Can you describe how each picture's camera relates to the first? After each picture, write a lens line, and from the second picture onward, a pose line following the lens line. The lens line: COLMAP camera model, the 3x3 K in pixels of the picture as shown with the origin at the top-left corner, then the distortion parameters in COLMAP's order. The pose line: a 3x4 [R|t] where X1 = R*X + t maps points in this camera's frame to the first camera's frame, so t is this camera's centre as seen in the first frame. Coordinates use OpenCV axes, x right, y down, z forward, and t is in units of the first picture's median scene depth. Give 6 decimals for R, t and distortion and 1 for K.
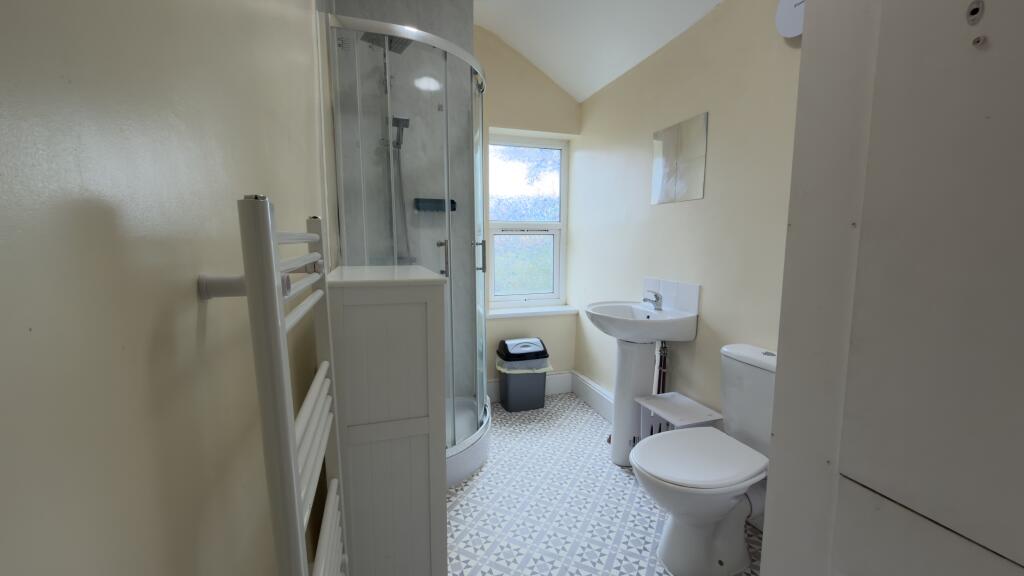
lens RADIAL K [[404.0, 0, 515.7], [0, 404.0, 290.6], [0, 0, 1]] dist [0.001558, 0.000065]
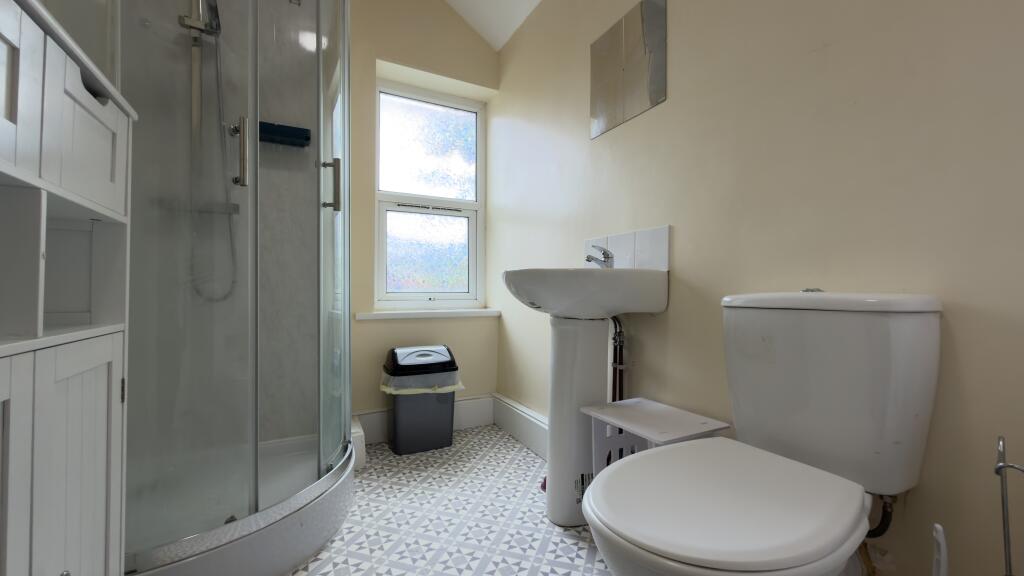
lens RADIAL K [[404.0, 0, 515.7], [0, 404.0, 290.6], [0, 0, 1]] dist [0.001558, 0.000065]
pose [[0.987398, 0.000199, 0.158259, 0.076055], [0.019769, 0.992012, -0.124587, 0.126740], [-0.157019, 0.126146, 0.979506, 0.300189]]
